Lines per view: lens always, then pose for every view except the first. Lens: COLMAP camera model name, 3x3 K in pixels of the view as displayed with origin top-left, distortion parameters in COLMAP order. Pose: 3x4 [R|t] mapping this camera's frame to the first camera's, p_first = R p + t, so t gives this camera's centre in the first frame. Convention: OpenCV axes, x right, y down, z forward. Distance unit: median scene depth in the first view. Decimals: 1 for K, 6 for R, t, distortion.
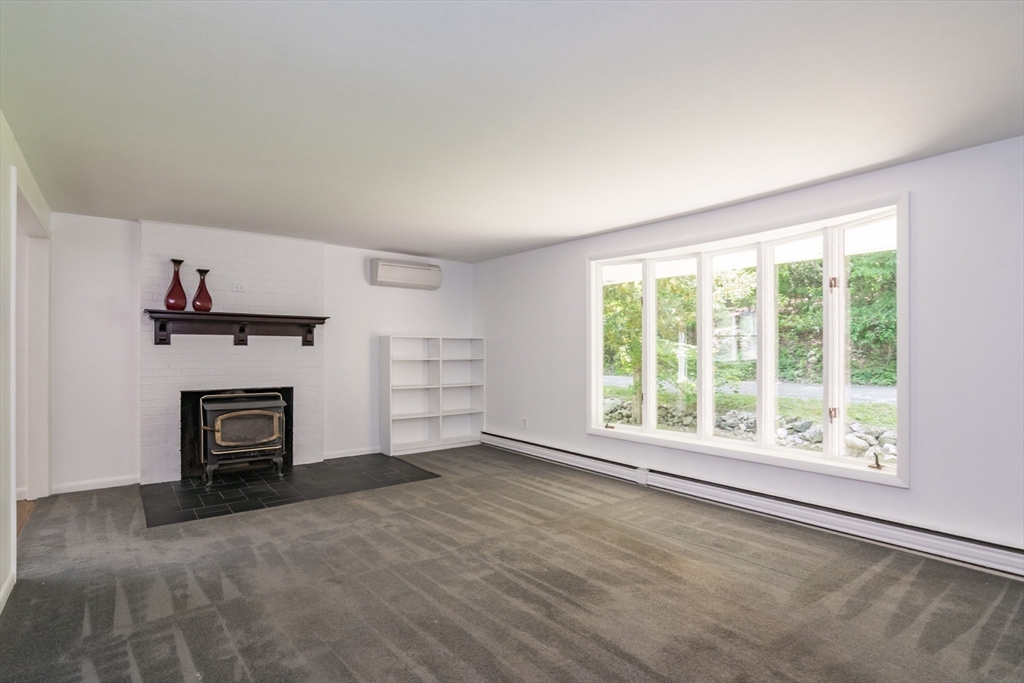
lens RADIAL K [[496.5, 0, 497.7], [0, 496.5, 348.7], [0, 0, 1]] dist [-0.008892, -0.000804]
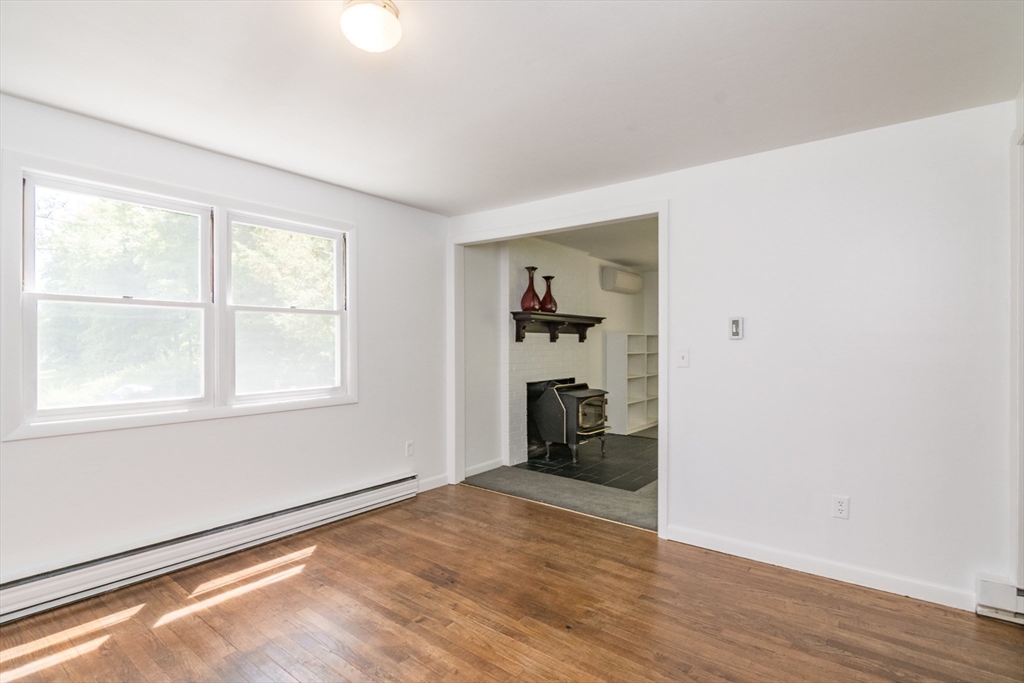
lens RADIAL K [[503.0, 0, 499.7], [0, 503.0, 338.6], [0, 0, 1]] dist [-0.002745, -0.000261]
pose [[0.969258, -0.000512, 0.246045, -0.988074], [0.001040, 0.999997, -0.002017, -0.013232], [-0.246043, 0.002211, 0.969256, -0.109432]]
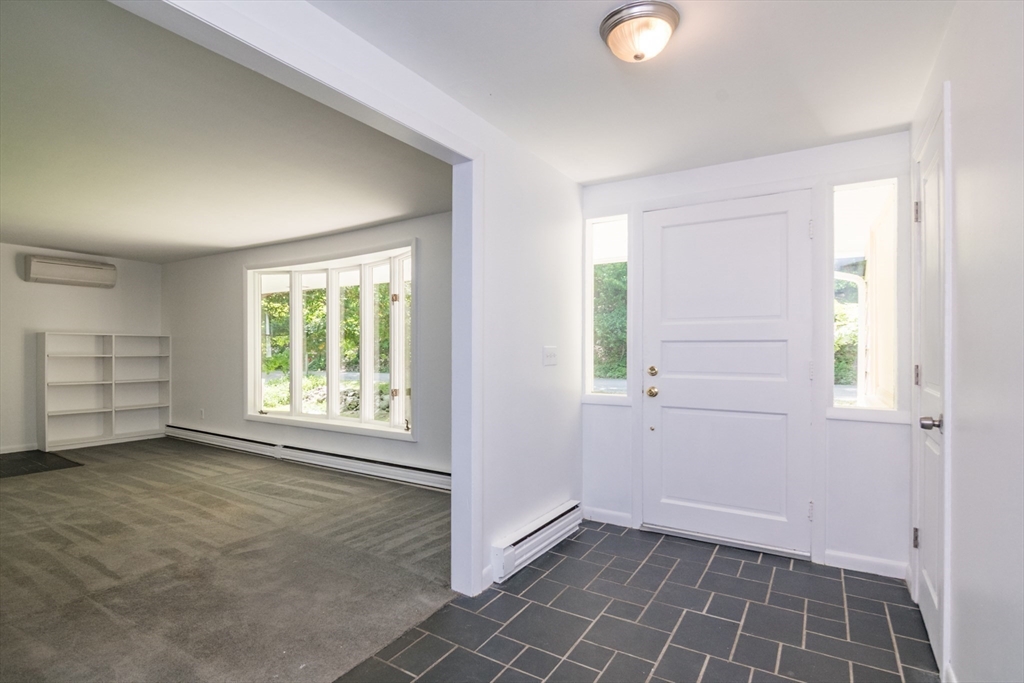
lens RADIAL K [[496.5, 0, 497.7], [0, 496.5, 348.7], [0, 0, 1]] dist [-0.008892, -0.000804]
pose [[0.941523, 0.002007, 0.336943, 0.382748], [-0.002665, 0.999995, 0.001493, 0.003445], [-0.336938, -0.002303, 0.941524, -0.309243]]
